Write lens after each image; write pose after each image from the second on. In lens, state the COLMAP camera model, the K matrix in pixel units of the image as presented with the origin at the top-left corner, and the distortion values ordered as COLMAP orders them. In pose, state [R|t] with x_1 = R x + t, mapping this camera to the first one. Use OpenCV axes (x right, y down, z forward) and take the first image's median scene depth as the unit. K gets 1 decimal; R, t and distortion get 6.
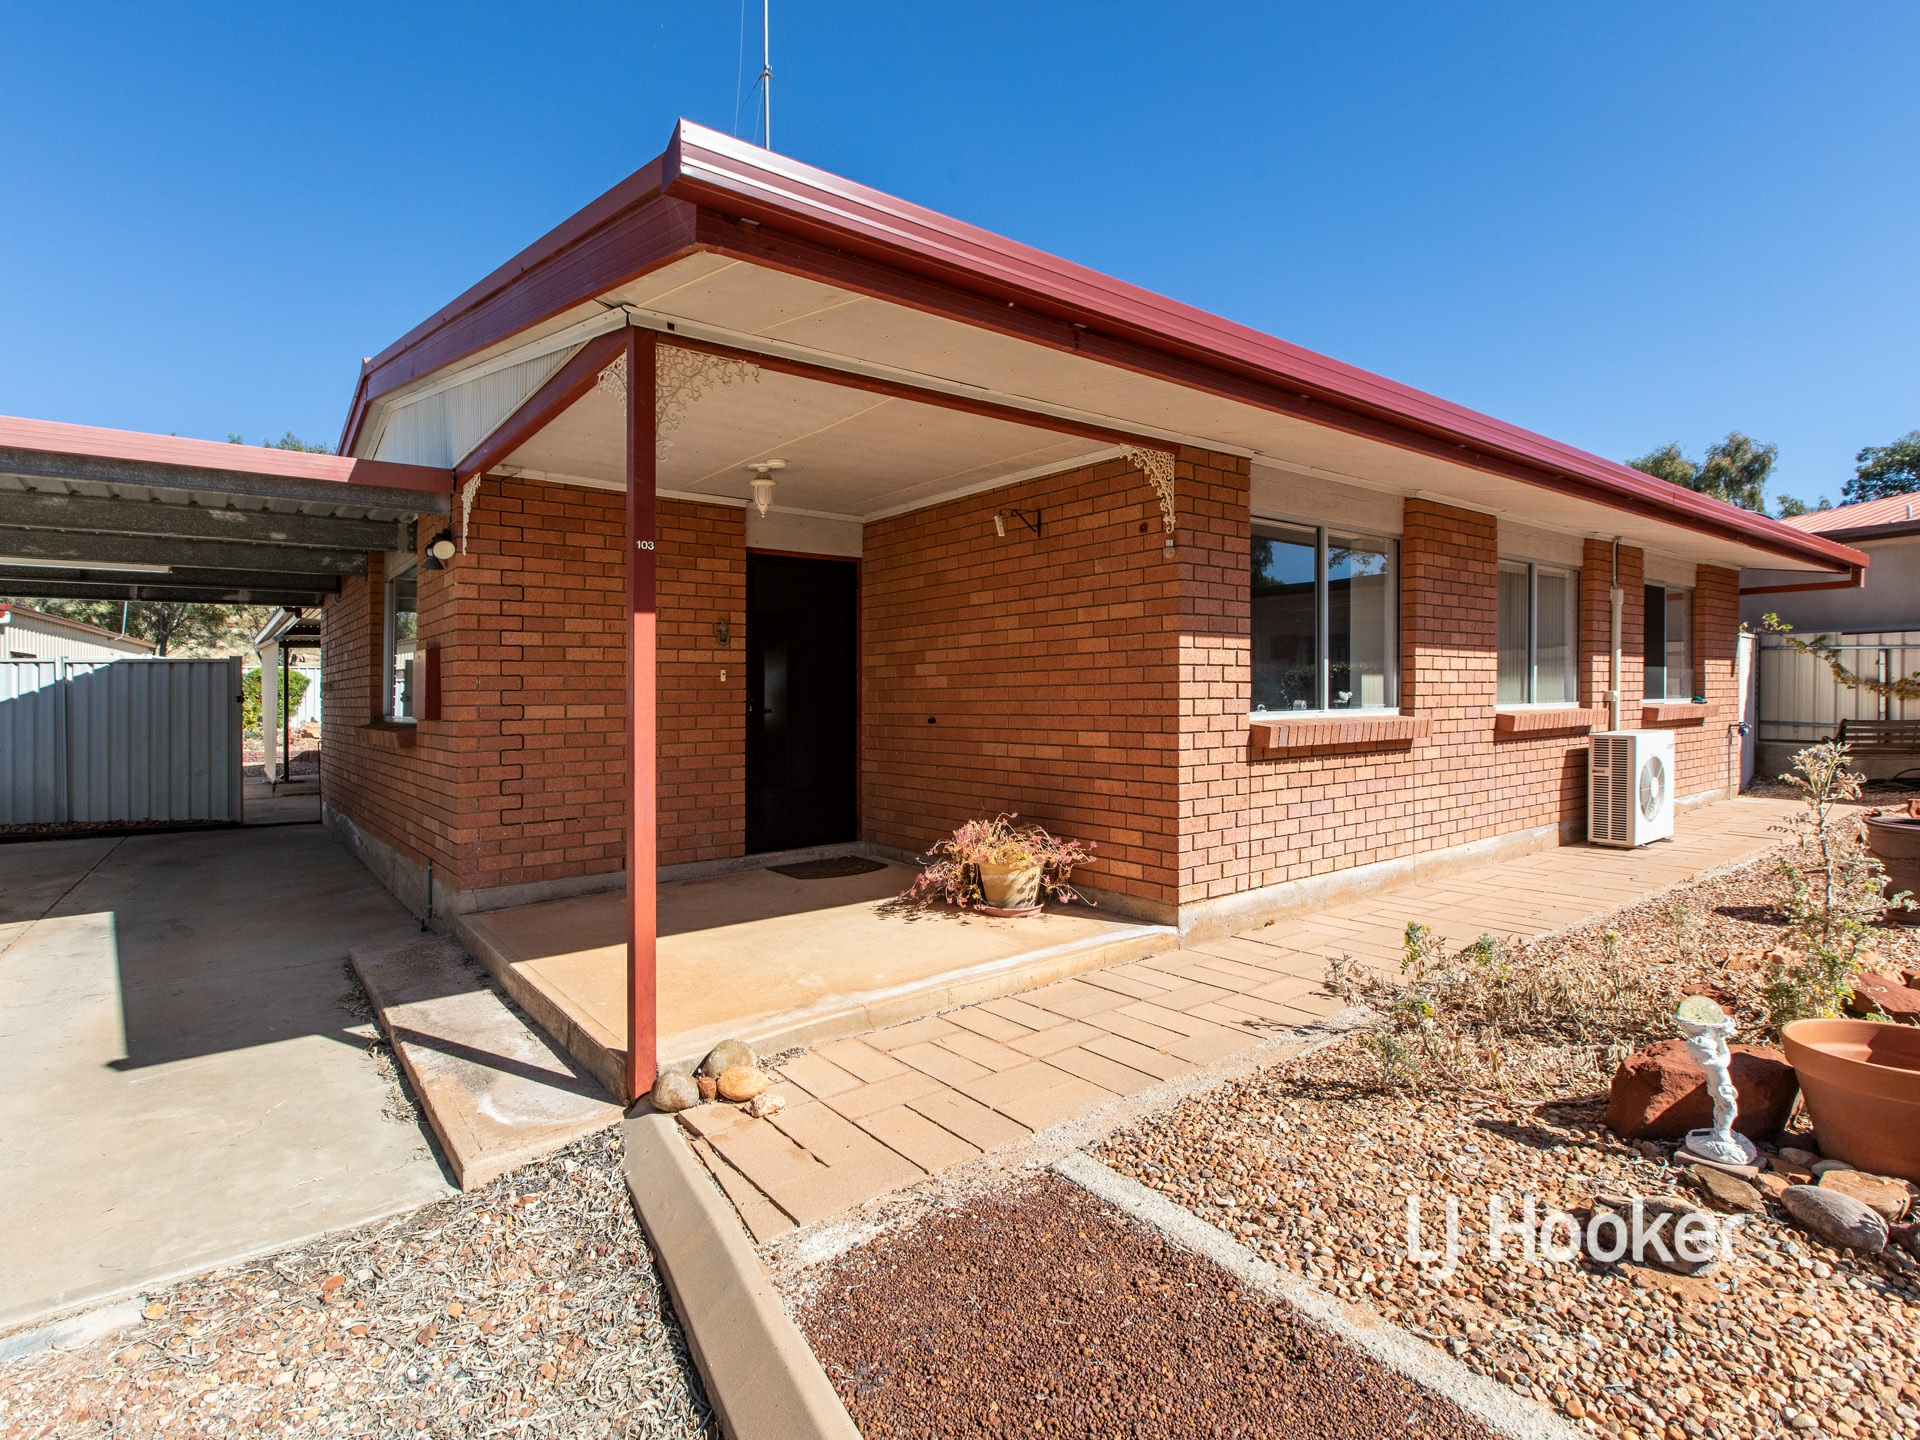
lens RADIAL K [[990.7, 0, 936.0], [0, 990.7, 679.6], [0, 0, 1]] dist [0.003318, 0.000839]
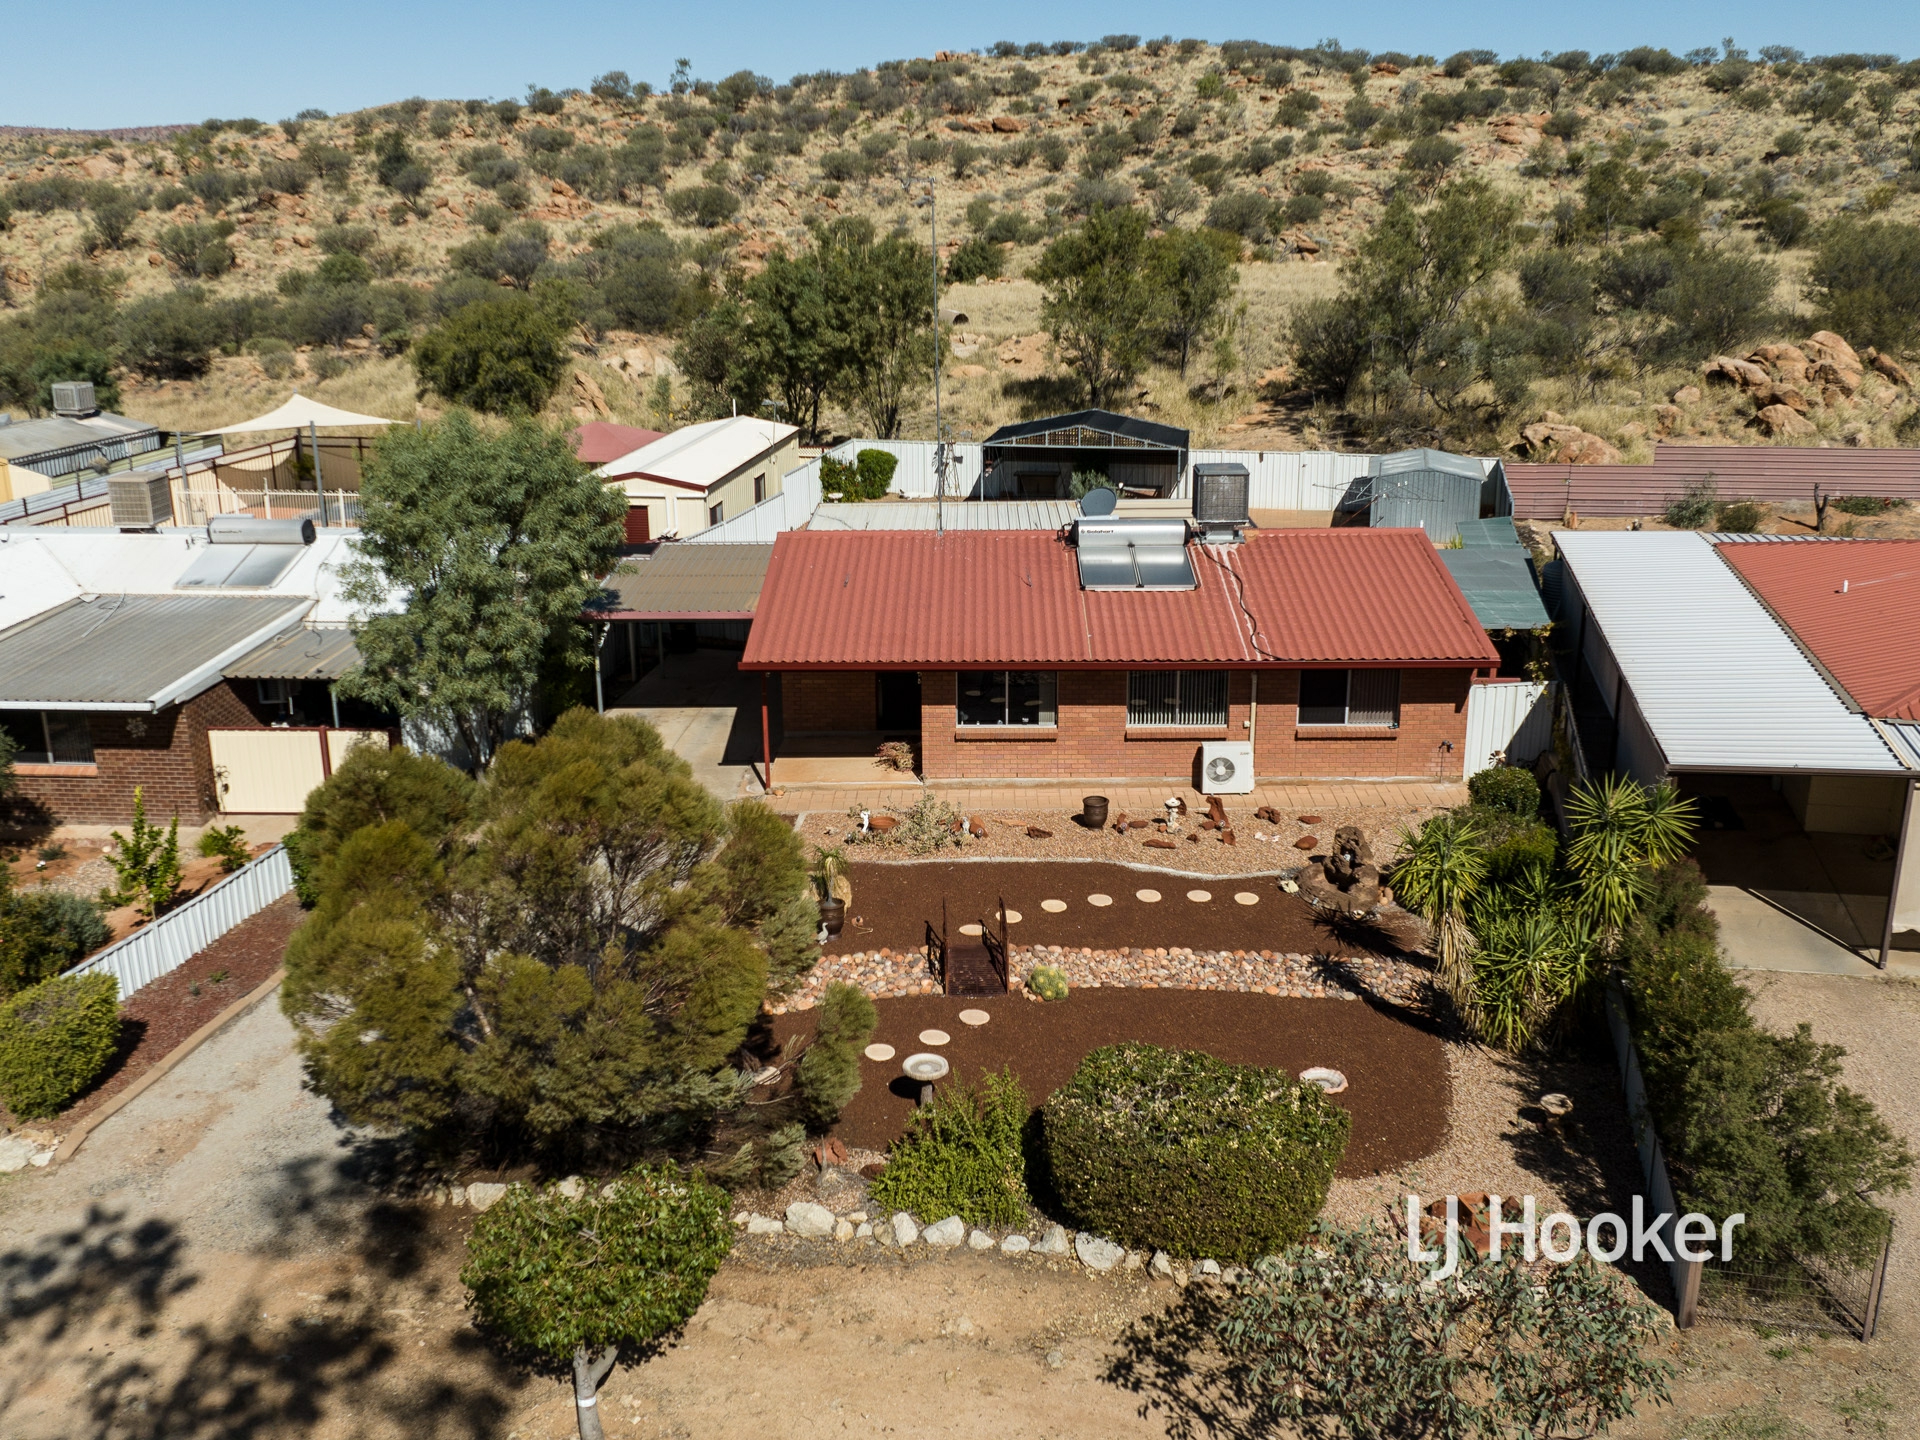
lens RADIAL K [[1847.7, 0, 953.2], [0, 1847.7, 712.8], [0, 0, 1]] dist [0.000698, -0.072534]
pose [[0.787887, 0.181512, -0.588462, 3.670056], [0.007016, 0.952867, 0.303307, -1.756301], [0.615780, -0.243100, 0.749478, -3.366773]]
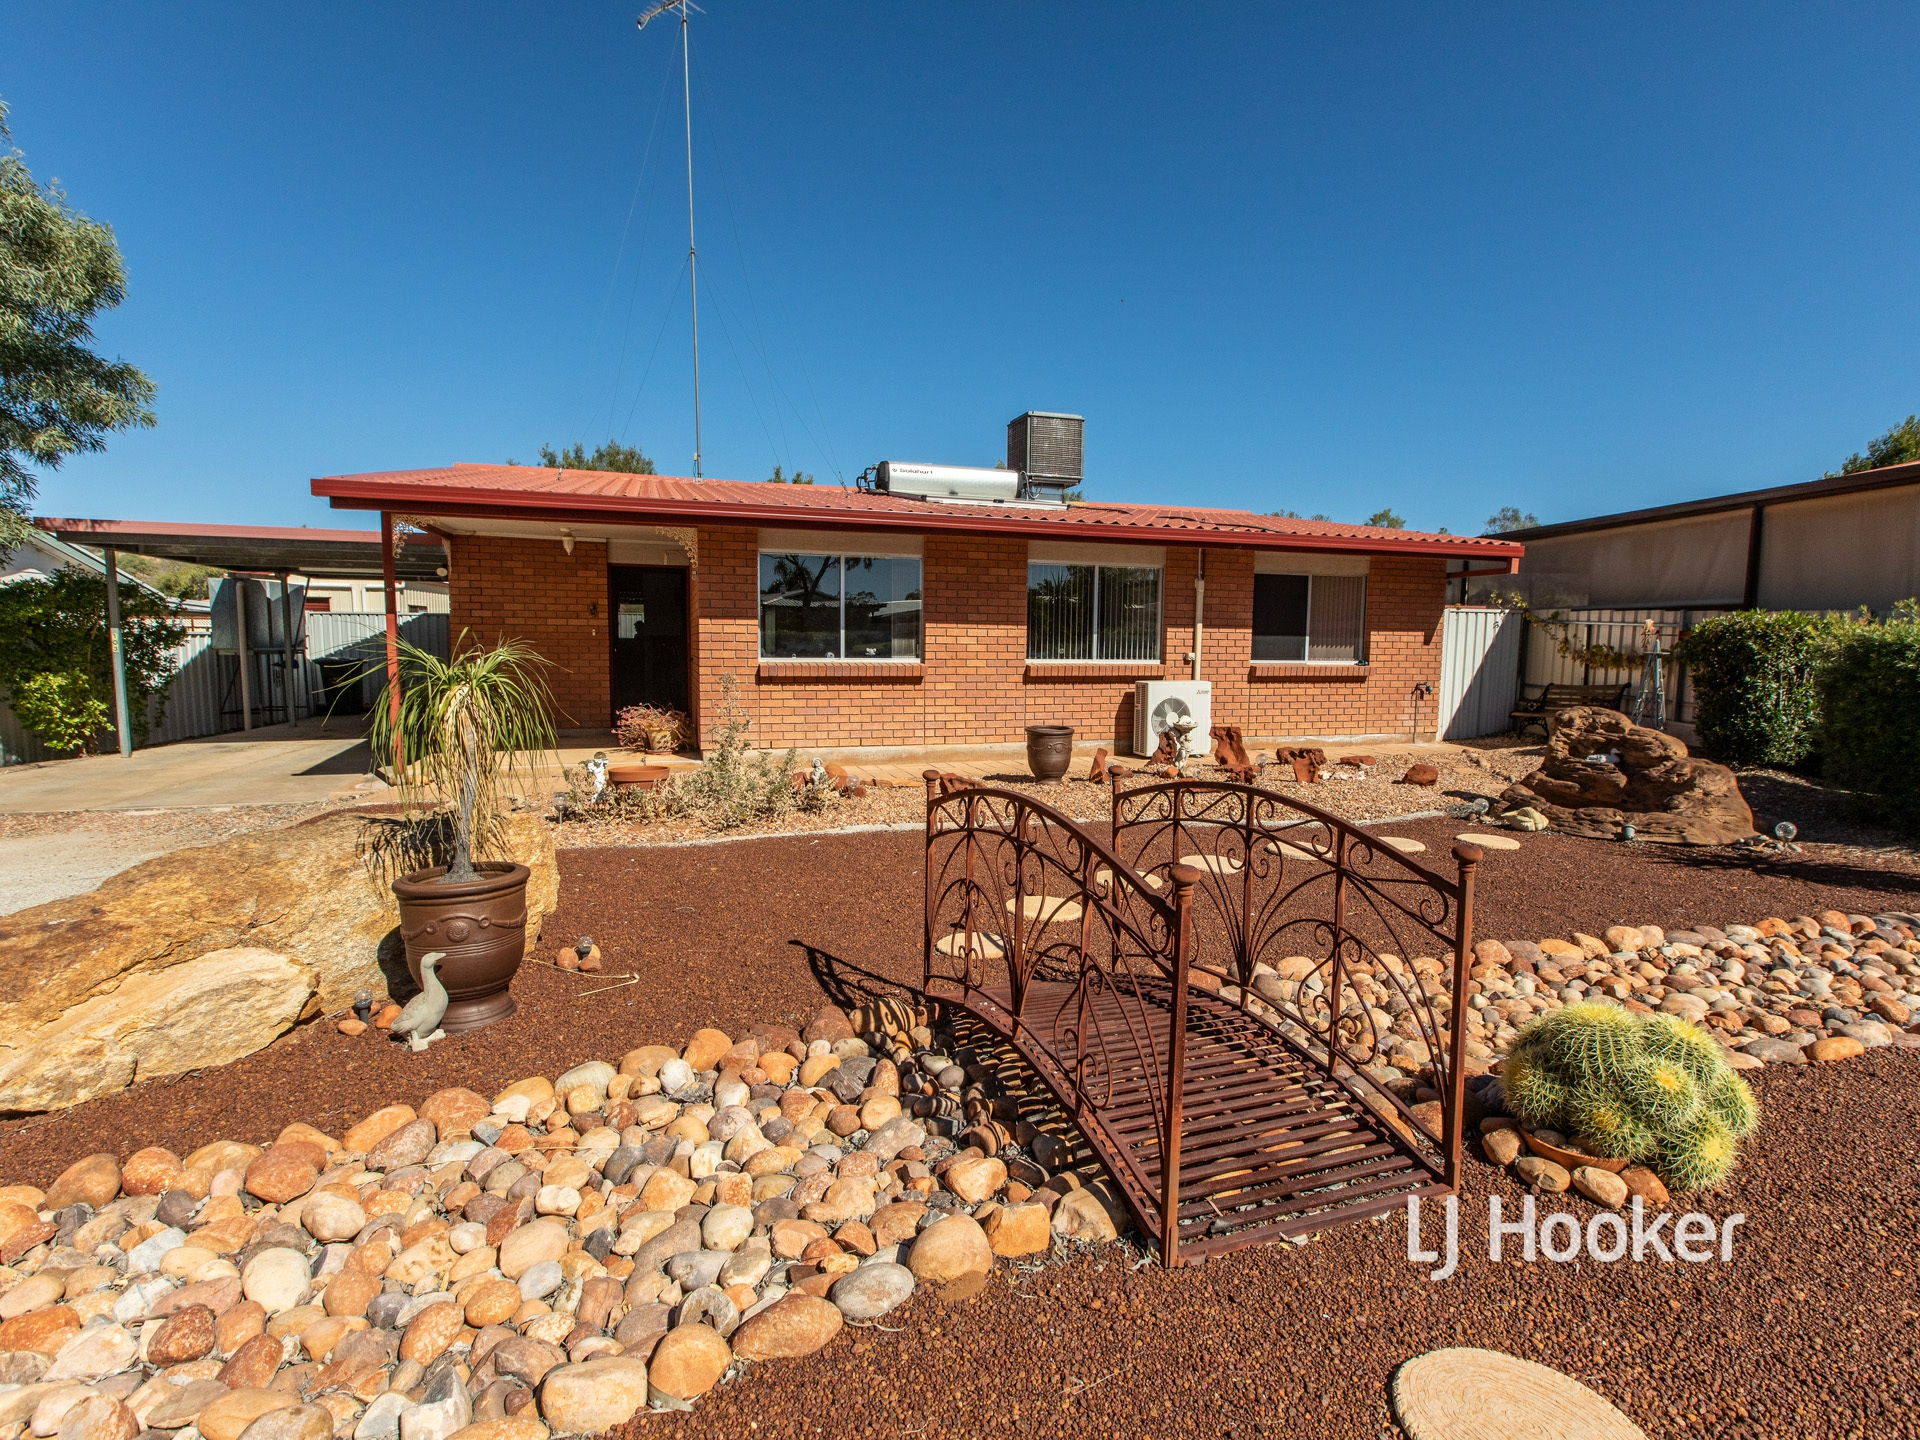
lens RADIAL K [[971.8, 0, 974.9], [0, 971.8, 729.3], [0, 0, 1]] dist [0.003230, 0.000055]
pose [[0.946758, 0.051006, -0.317879, 1.248516], [-0.017270, 0.993995, 0.108057, -0.037661], [0.321481, -0.096814, 0.941954, -0.625897]]
